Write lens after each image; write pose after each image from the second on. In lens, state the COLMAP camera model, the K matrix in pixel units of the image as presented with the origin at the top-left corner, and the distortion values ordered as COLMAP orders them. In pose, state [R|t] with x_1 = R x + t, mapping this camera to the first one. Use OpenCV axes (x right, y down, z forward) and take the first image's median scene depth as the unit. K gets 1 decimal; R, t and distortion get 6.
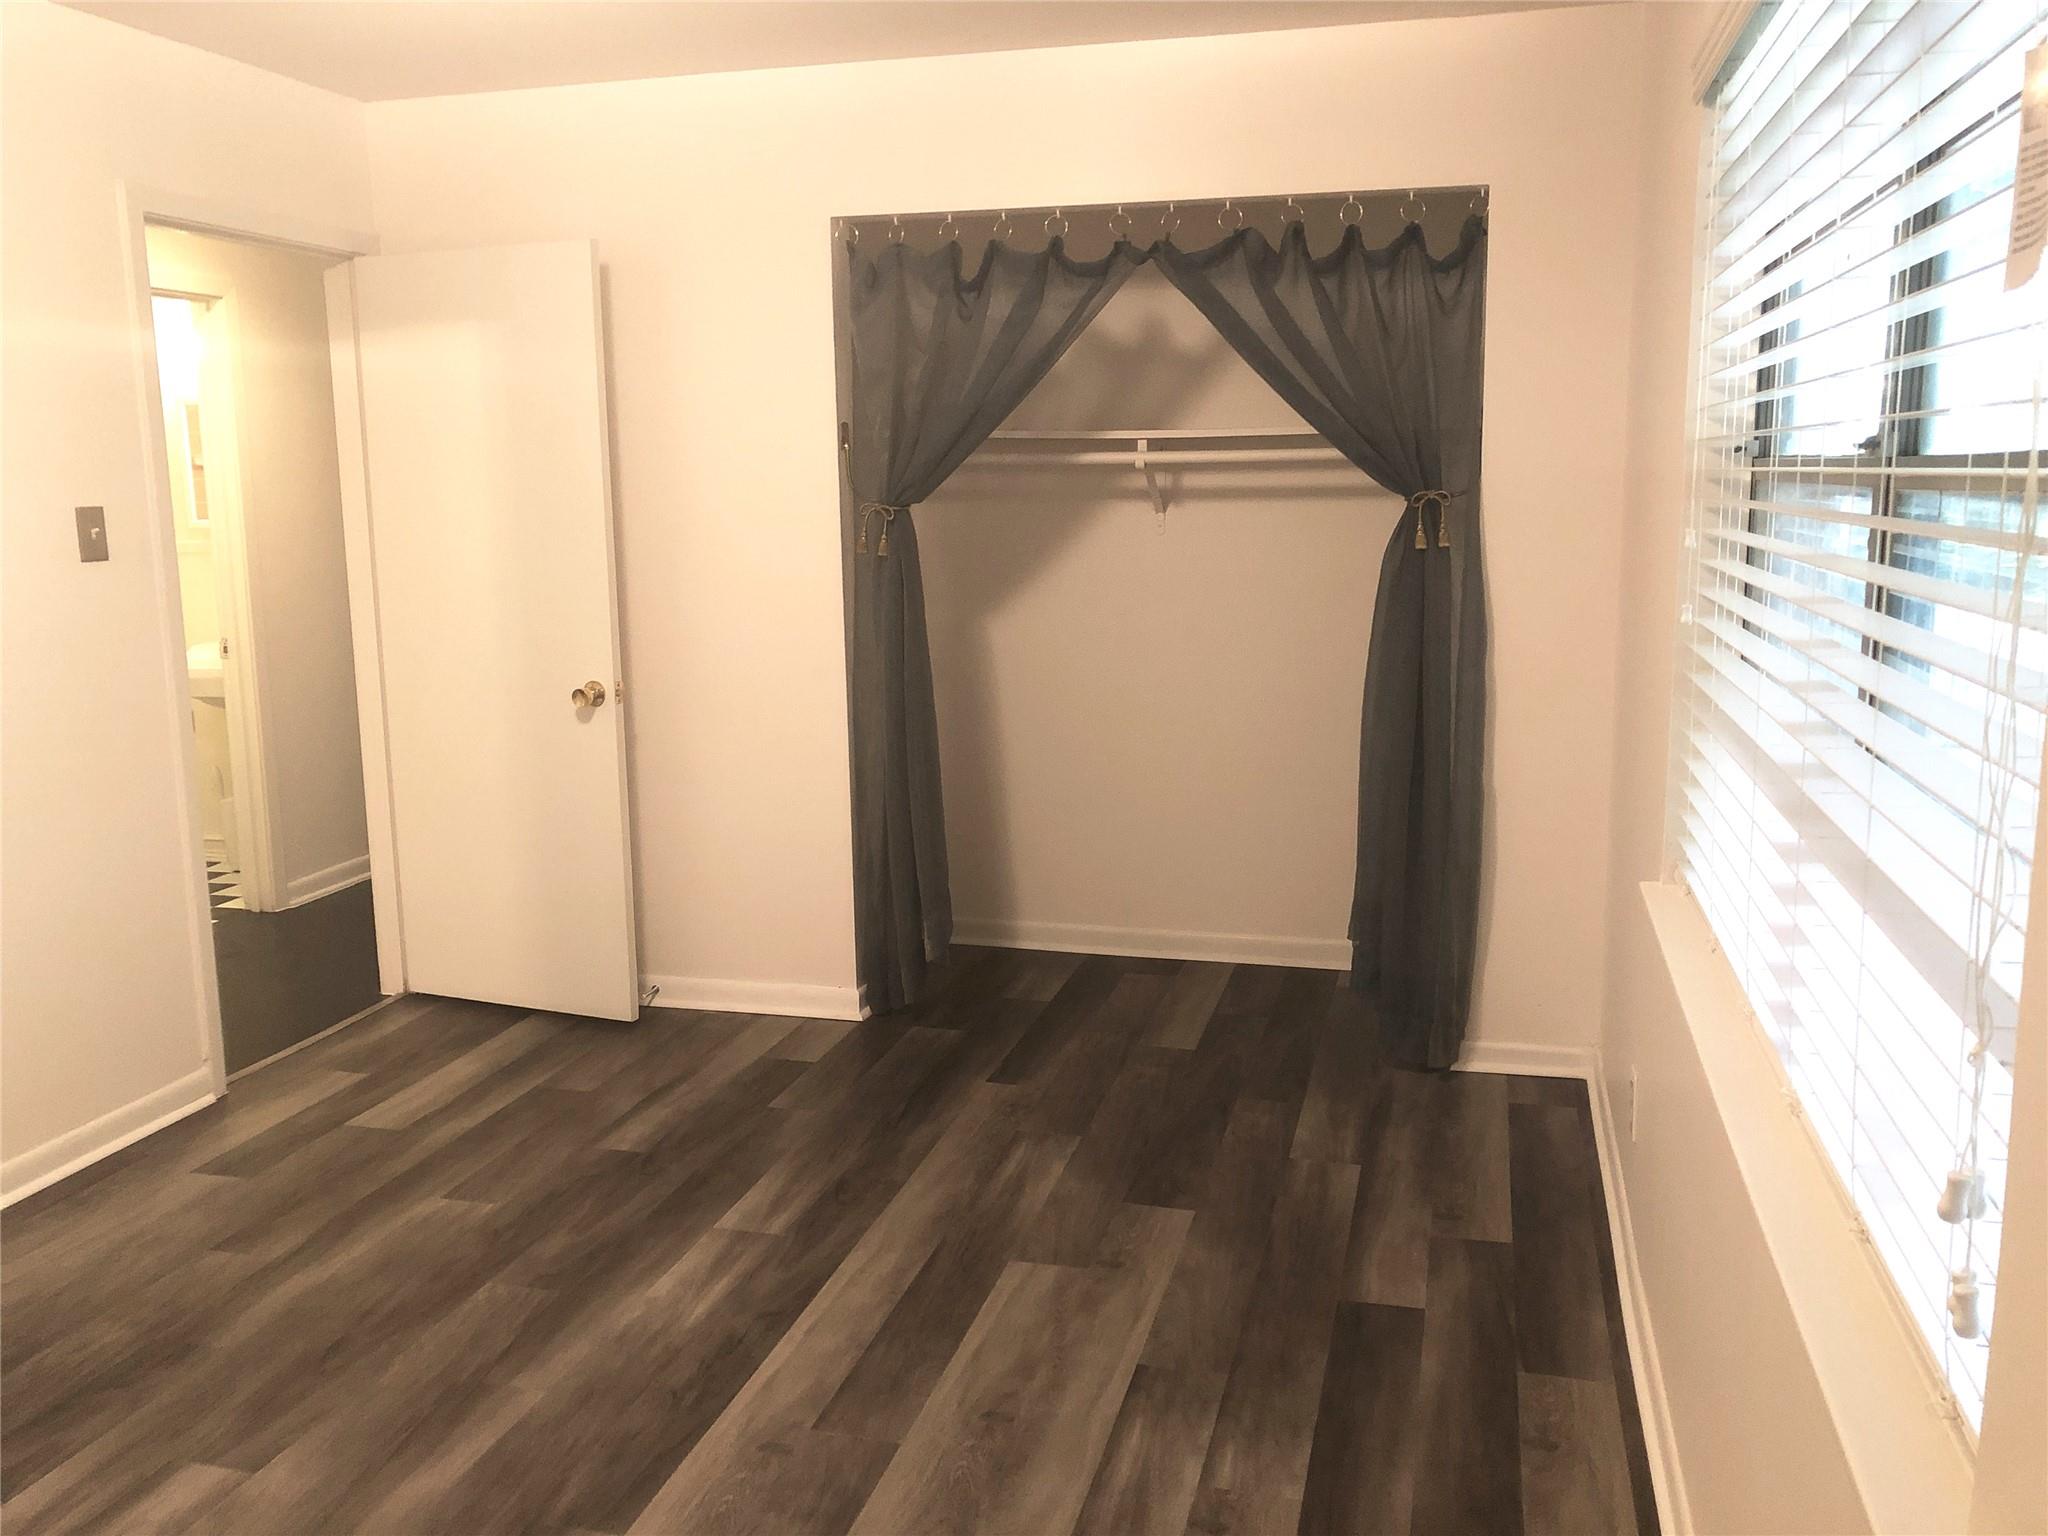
lens RADIAL K [[1689.5, 0, 1024.0], [0, 1689.5, 768.0], [0, 0, 1]] dist [0.071509, -0.071863]
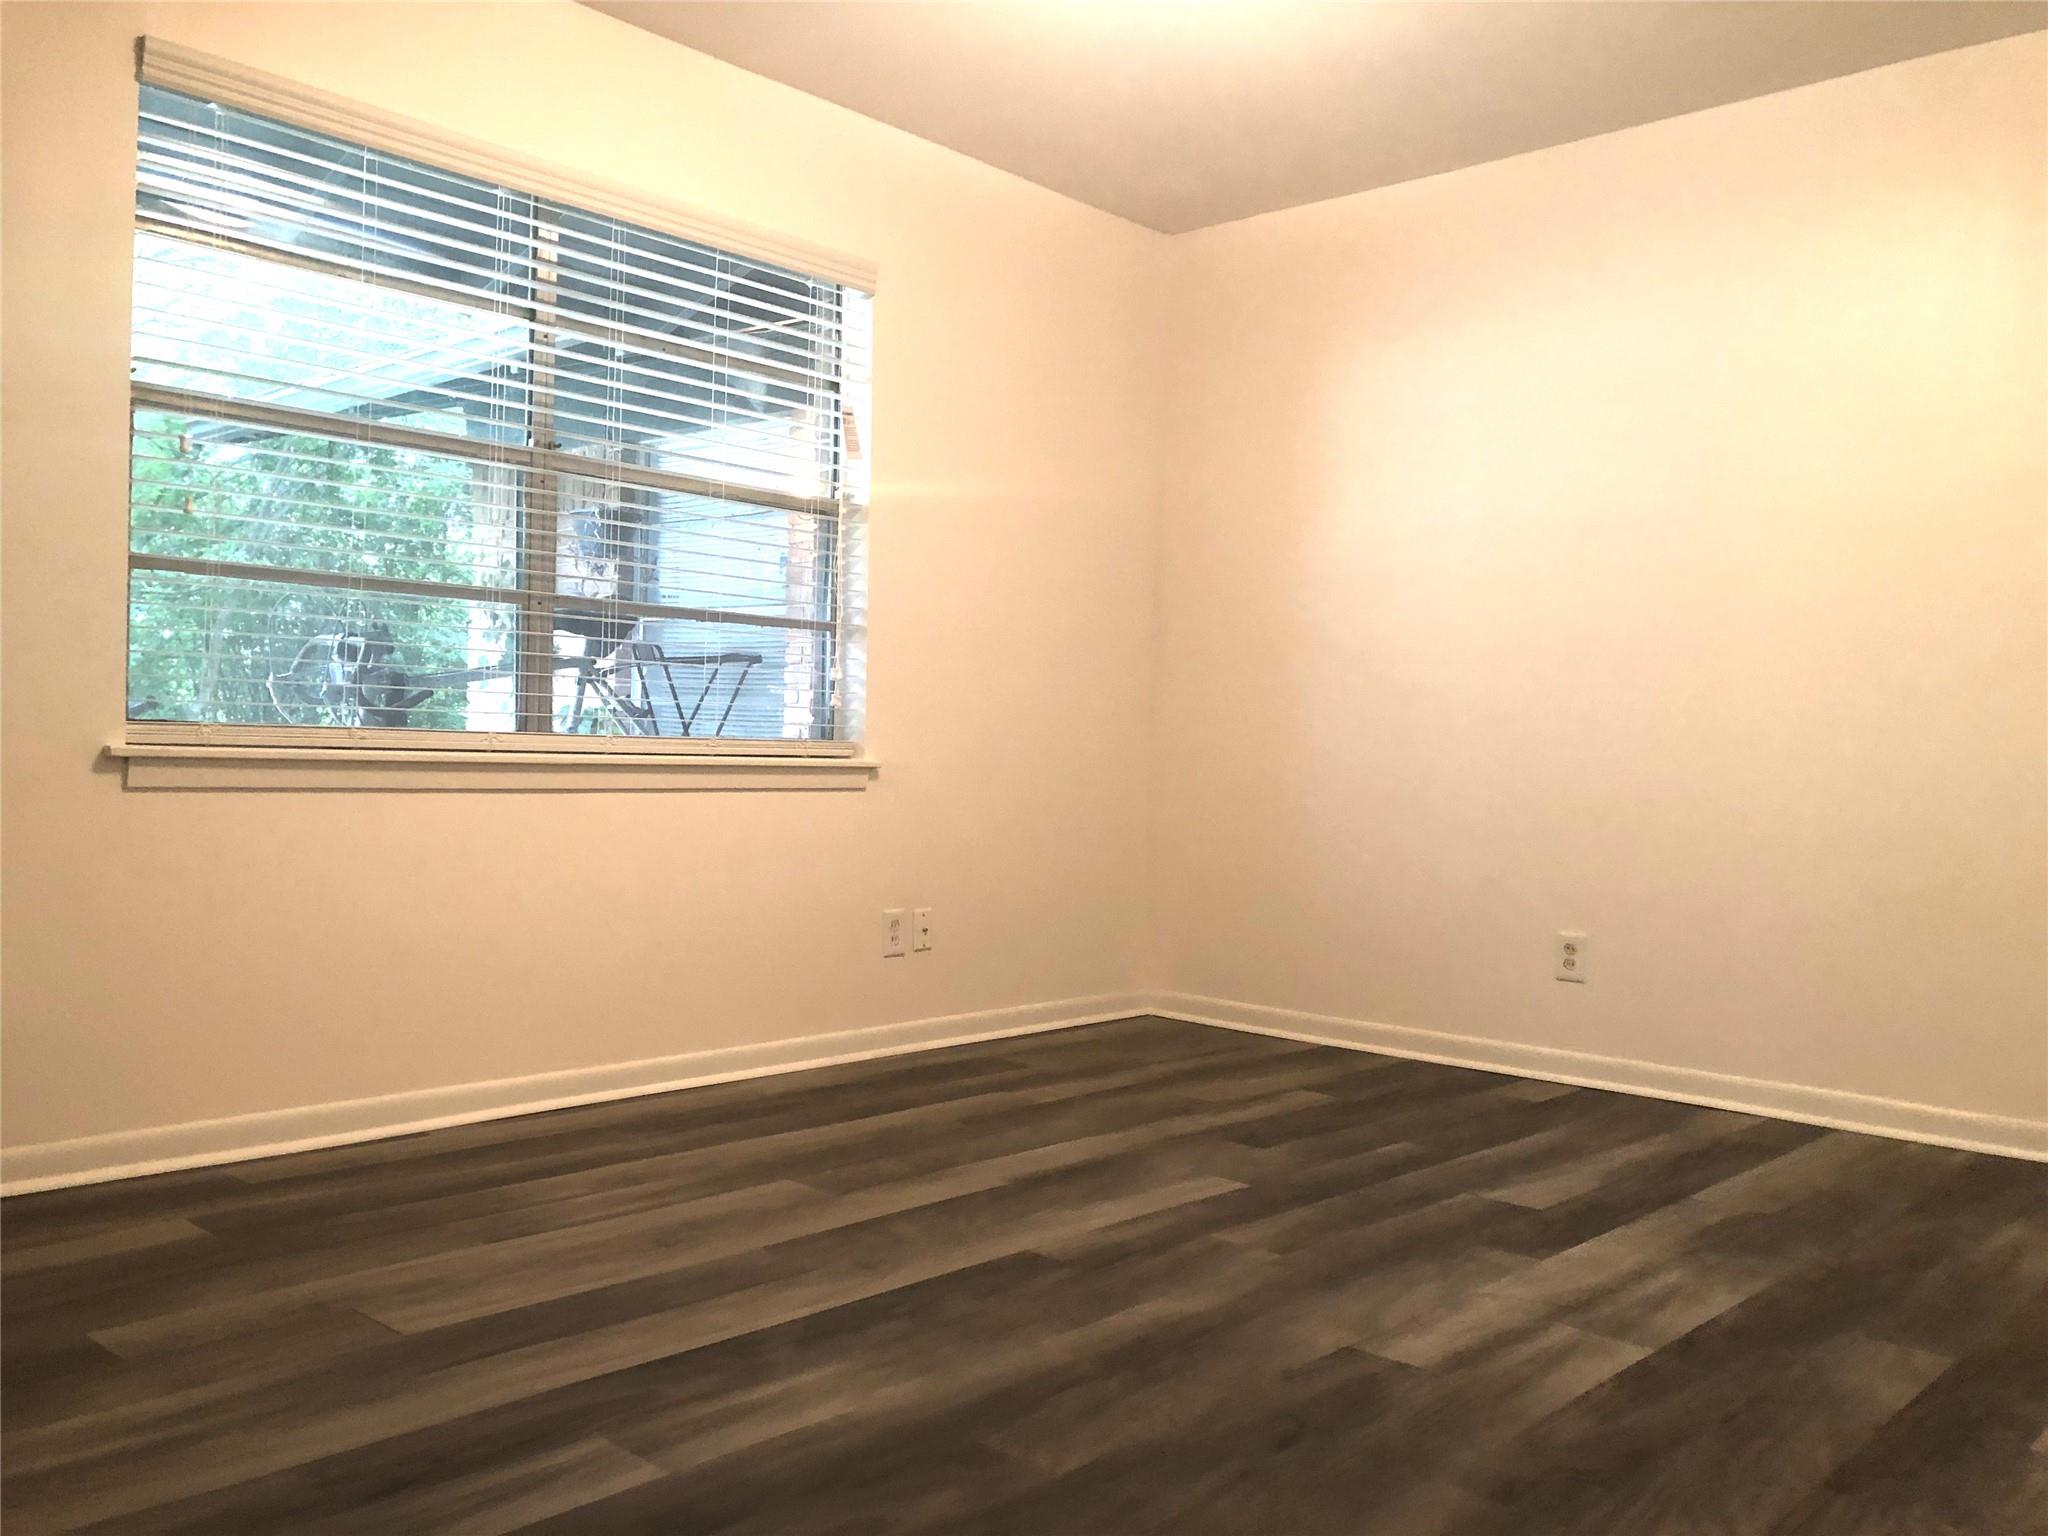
lens RADIAL K [[1689.5, 0, 1024.0], [0, 1689.5, 768.0], [0, 0, 1]] dist [0.071509, -0.071863]
pose [[-0.890591, -0.016486, 0.454506, -0.598039], [0.062059, 0.985591, 0.157352, -0.045854], [-0.450551, 0.168342, -0.876735, 1.554889]]
